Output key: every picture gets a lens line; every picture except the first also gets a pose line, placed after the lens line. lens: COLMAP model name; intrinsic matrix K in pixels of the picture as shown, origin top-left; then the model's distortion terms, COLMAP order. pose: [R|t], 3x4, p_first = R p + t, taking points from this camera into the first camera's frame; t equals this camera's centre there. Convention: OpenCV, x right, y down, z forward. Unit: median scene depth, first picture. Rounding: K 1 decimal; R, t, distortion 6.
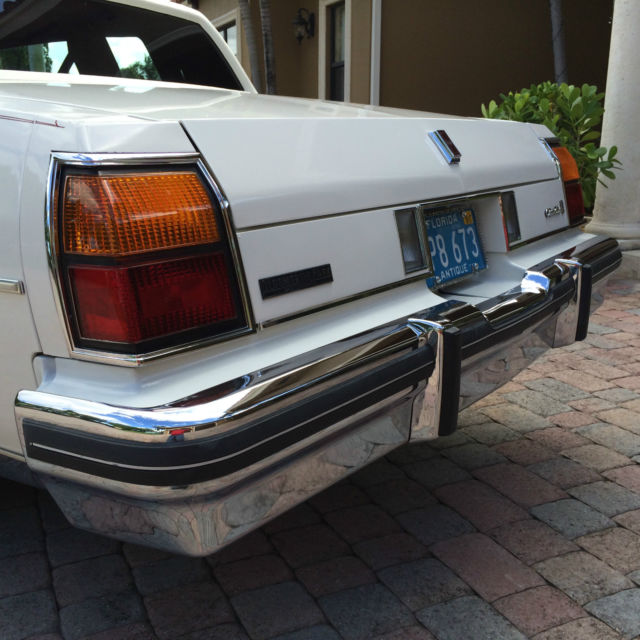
lens RADIAL K [[741.5, 0, 316.4], [0, 741.5, 319.1], [0, 0, 1]] dist [0.089052, -0.127653]
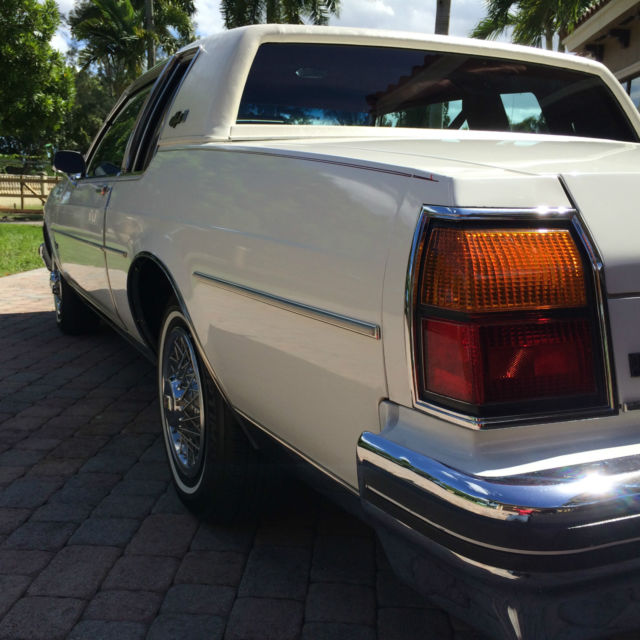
lens RADIAL K [[741.5, 0, 316.4], [0, 741.5, 319.1], [0, 0, 1]] dist [0.089052, -0.127653]
pose [[0.881286, 0.105374, -0.460686, 0.000735], [-0.136285, 0.990078, -0.034246, -0.012394], [0.452507, 0.092965, 0.886902, 0.044040]]
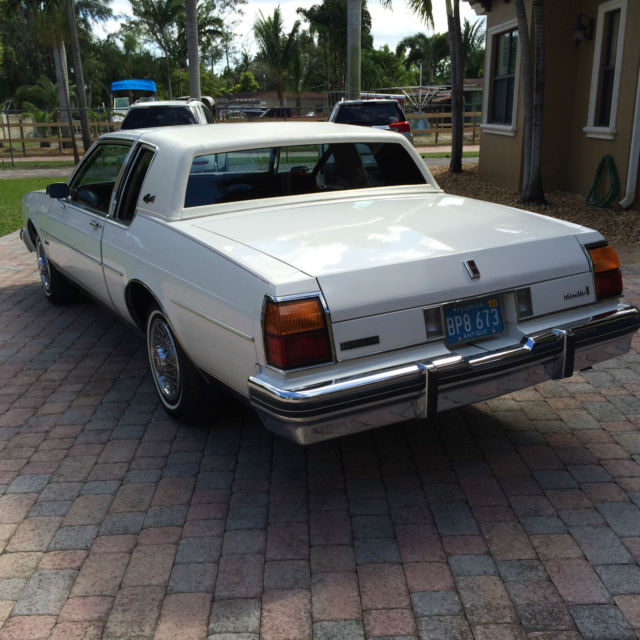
lens RADIAL K [[741.5, 0, 316.4], [0, 741.5, 319.1], [0, 0, 1]] dist [0.089052, -0.127653]
pose [[0.920976, 0.094211, -0.378058, 0.745252], [-0.075671, 0.995100, 0.063636, -0.271408], [0.382201, -0.029999, 0.923592, -1.258941]]
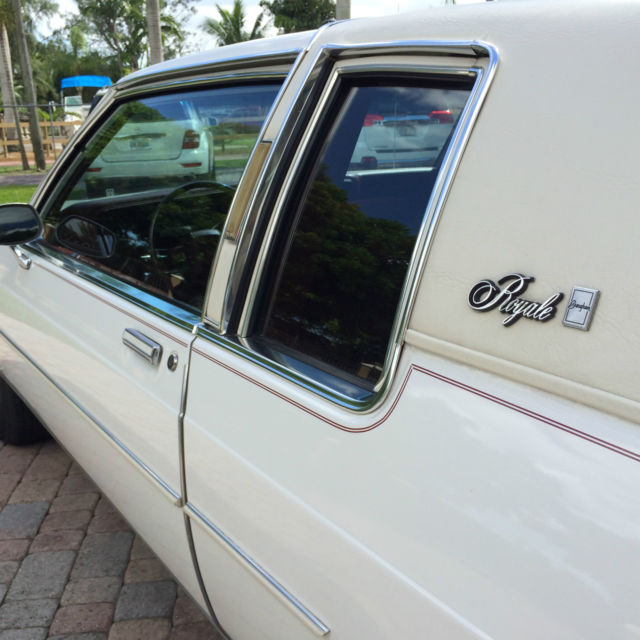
lens RADIAL K [[741.5, 0, 316.4], [0, 741.5, 319.1], [0, 0, 1]] dist [0.089052, -0.127653]
pose [[0.944215, 0.063406, -0.323167, -1.197481], [-0.048065, 0.997315, 0.055242, -0.545633], [0.325802, -0.036628, 0.944728, 0.889293]]
